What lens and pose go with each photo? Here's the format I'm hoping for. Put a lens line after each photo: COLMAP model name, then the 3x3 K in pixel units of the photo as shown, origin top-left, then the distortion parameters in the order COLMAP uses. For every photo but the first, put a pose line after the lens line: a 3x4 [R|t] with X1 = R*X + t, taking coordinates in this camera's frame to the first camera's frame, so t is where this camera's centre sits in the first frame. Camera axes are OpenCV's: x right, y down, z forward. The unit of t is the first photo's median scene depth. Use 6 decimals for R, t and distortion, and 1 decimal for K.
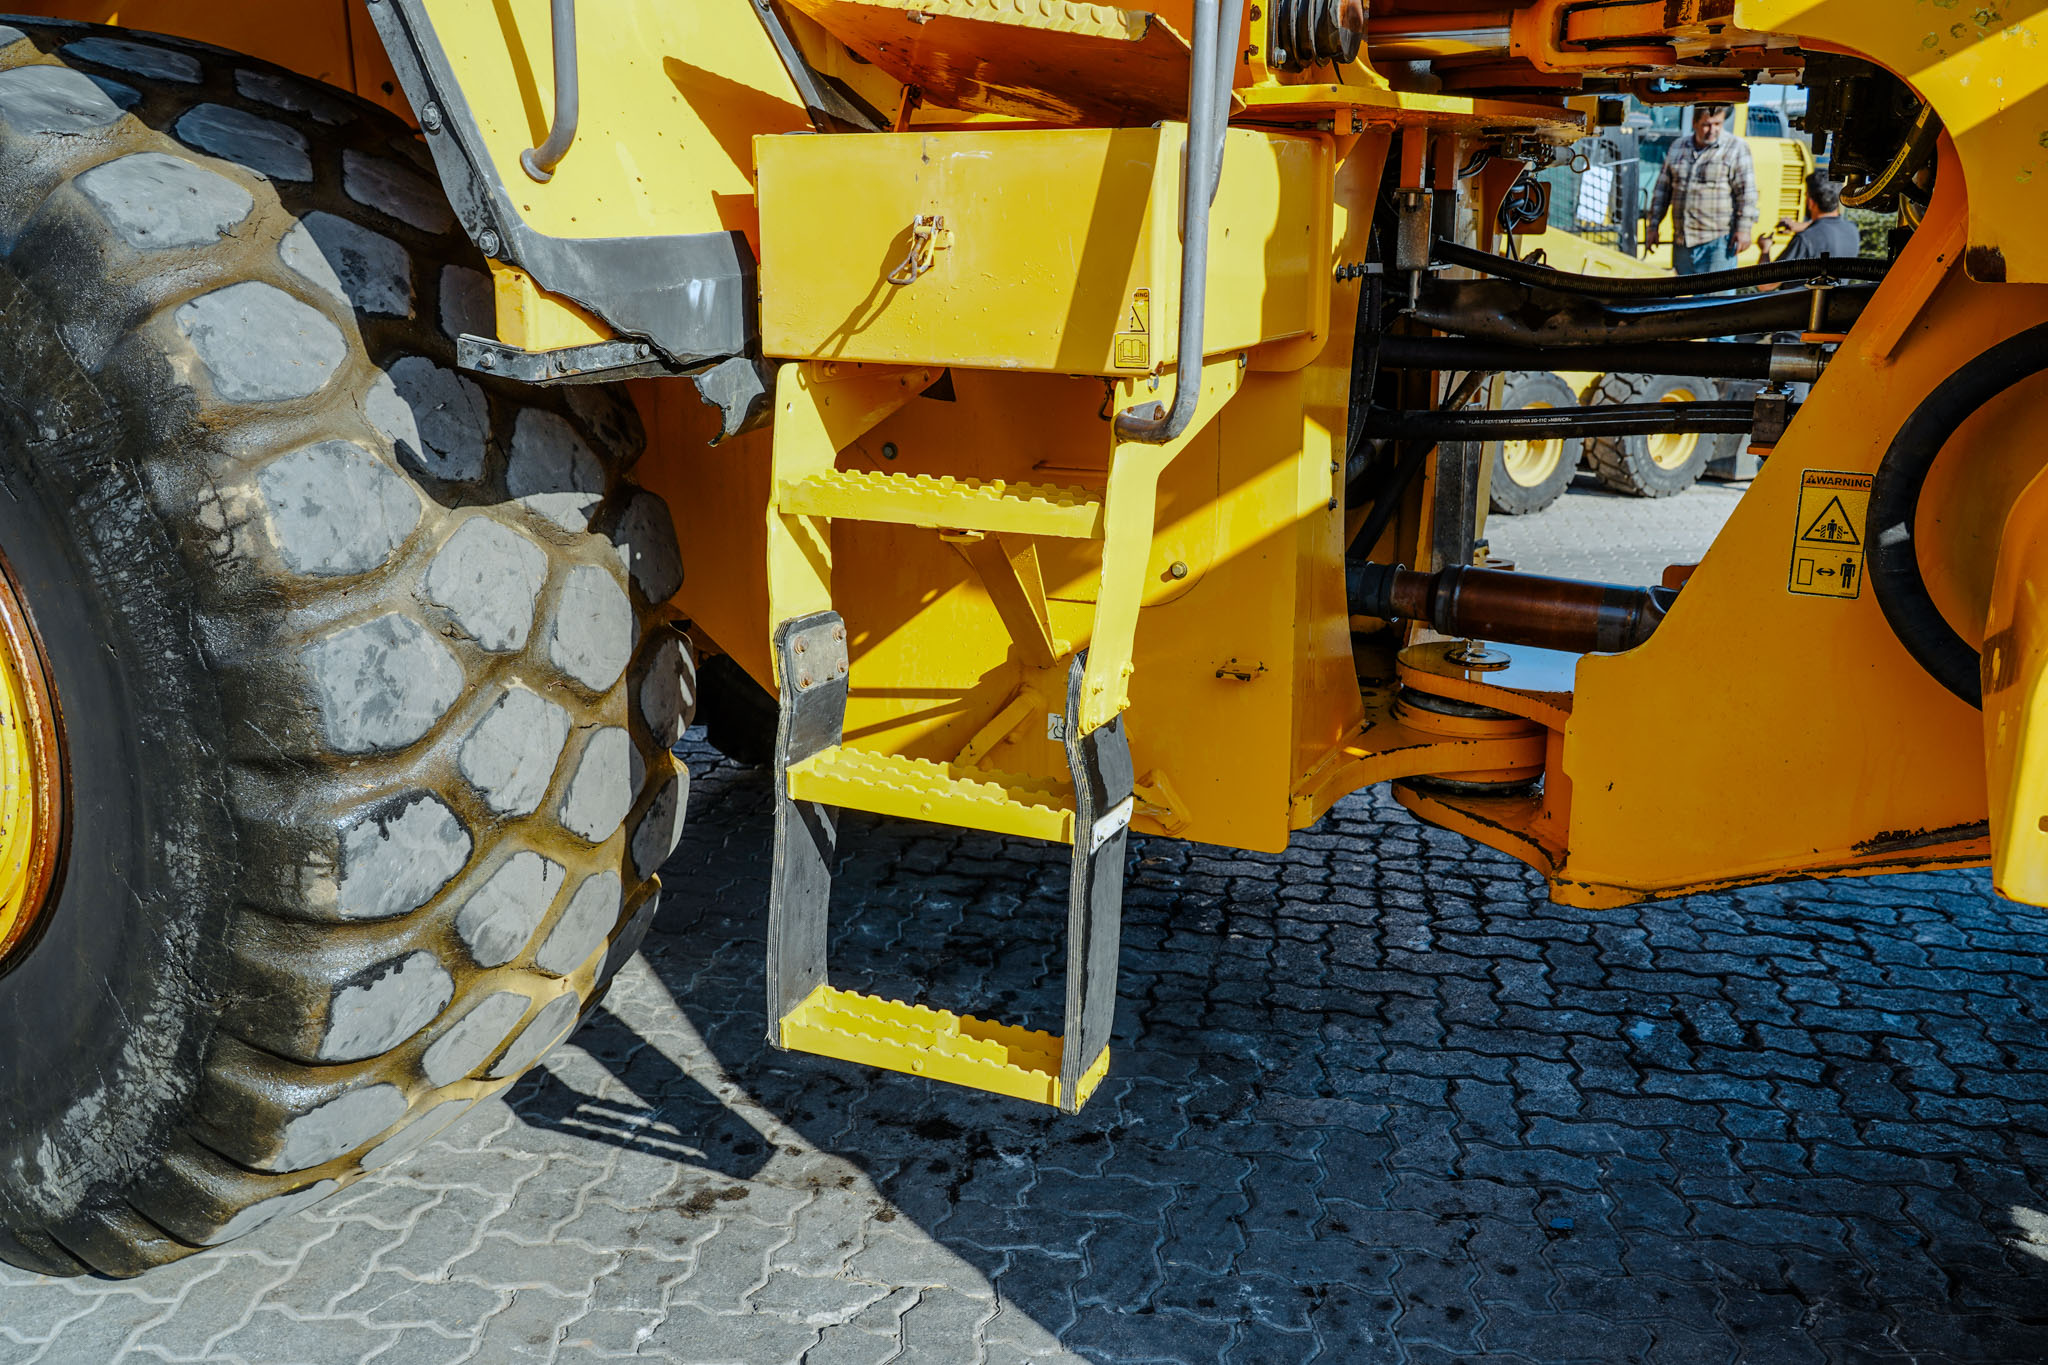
lens RADIAL K [[1722.7, 0, 1024.0], [0, 1722.7, 682.5], [0, 0, 1]] dist [-0.004185, 0.002812]
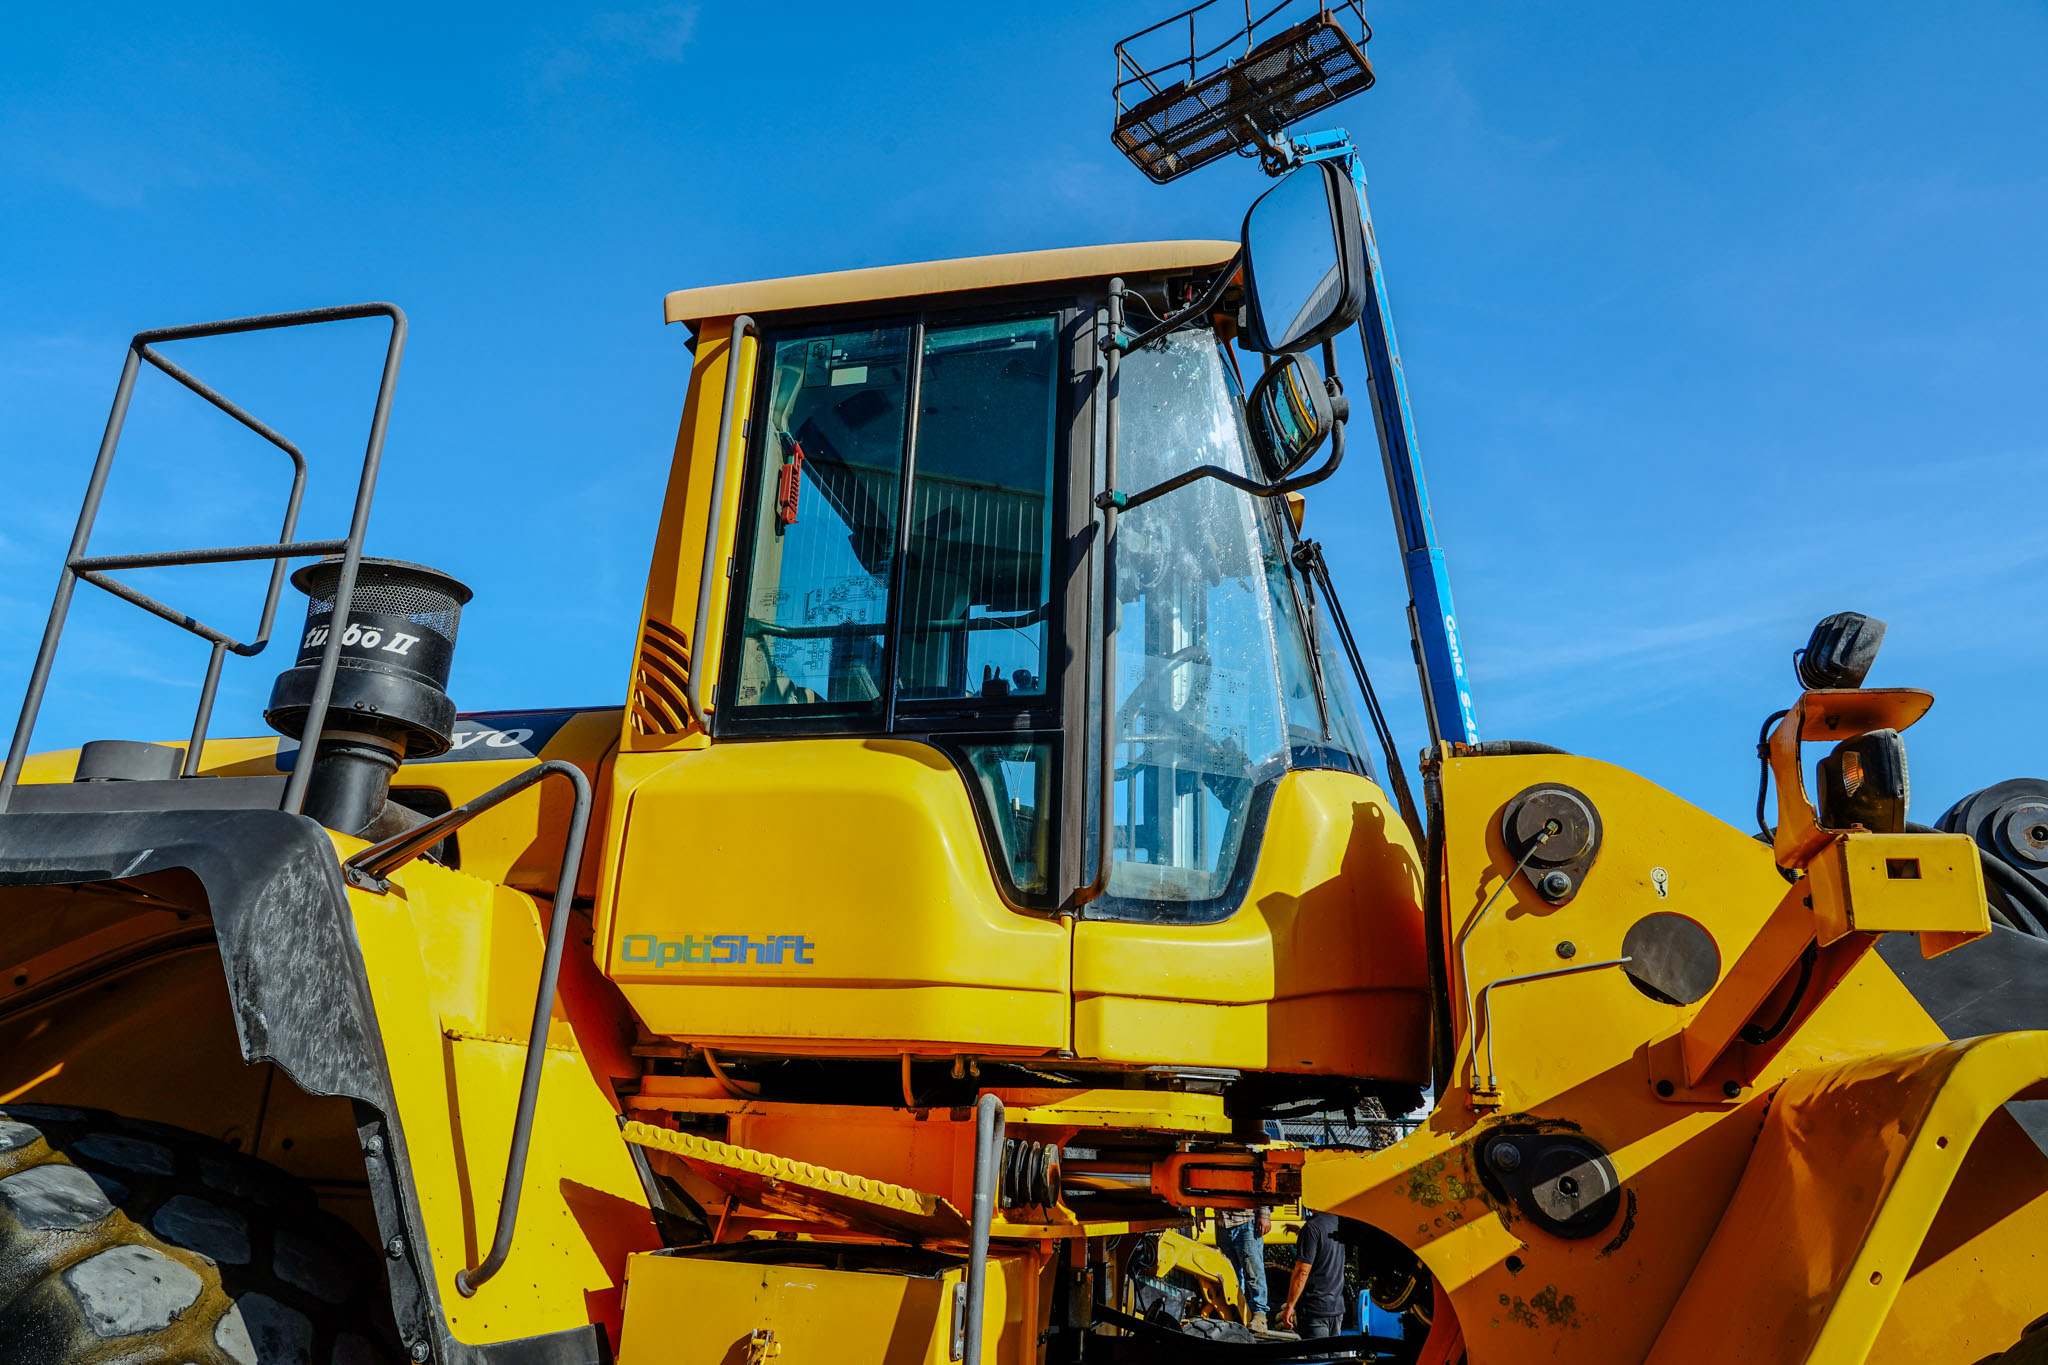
lens RADIAL K [[1358.0, 0, 1019.0], [0, 1358.0, 673.8], [0, 0, 1]] dist [-0.021257, 0.004304]
pose [[0.973910, 0.113202, 0.196682, -0.115358], [0.019396, 0.822002, -0.569154, -0.080548], [-0.226103, 0.558120, 0.798361, -0.158157]]
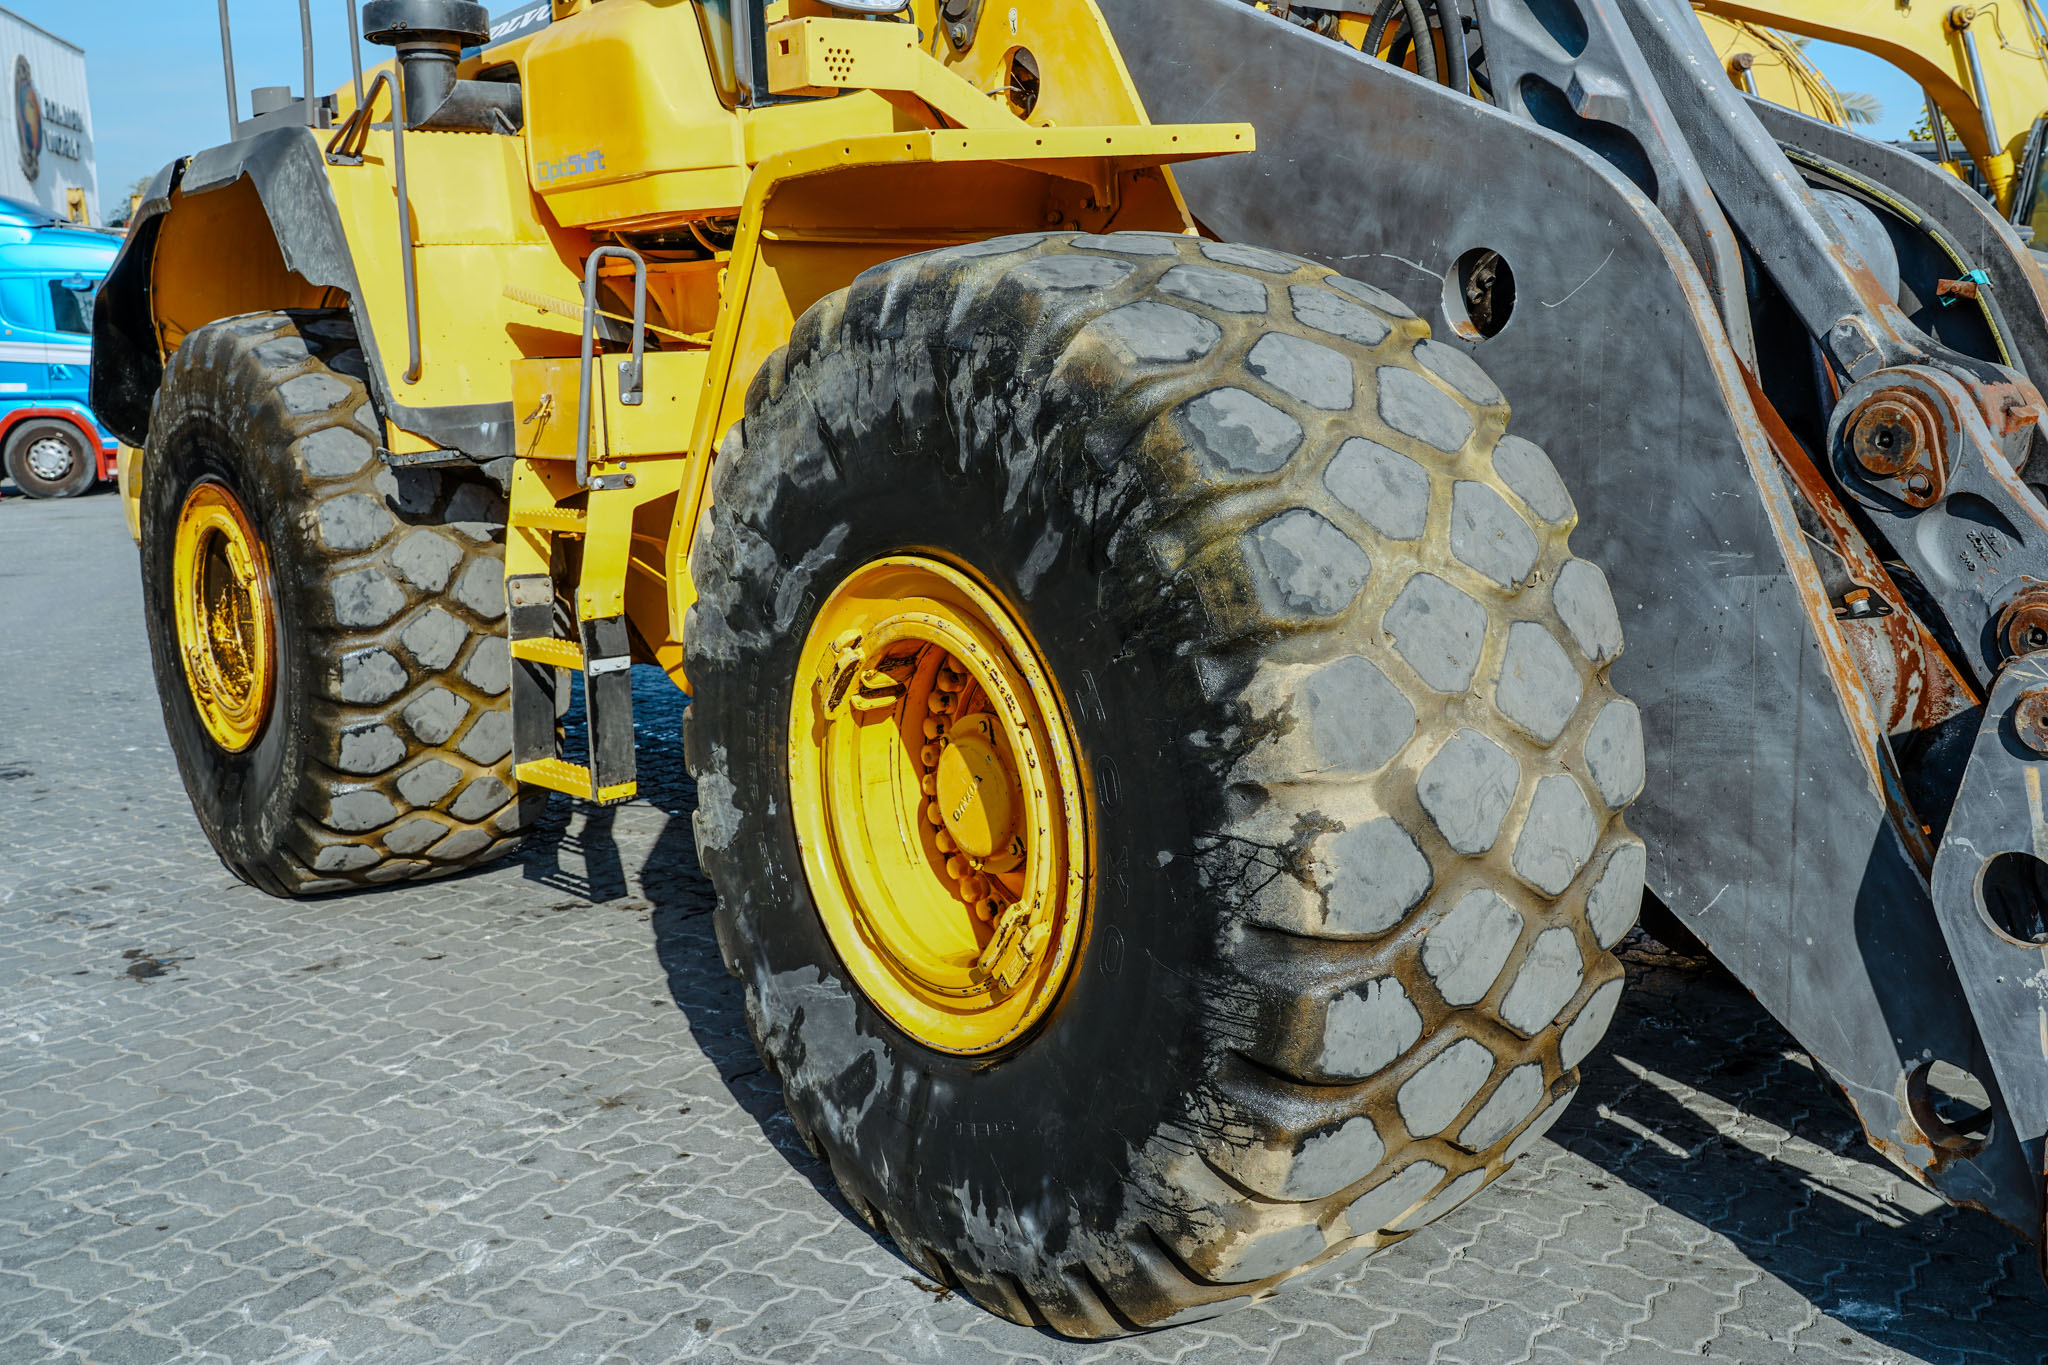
lens RADIAL K [[1921.0, 0, 1024.0], [0, 1921.0, 682.5], [0, 0, 1]] dist [-0.015772, 0.000067]
pose [[0.919321, 0.038089, -0.391662, 1.412766], [-0.072454, 0.994672, -0.073336, 0.231507], [0.386782, 0.095796, 0.917182, -0.974364]]
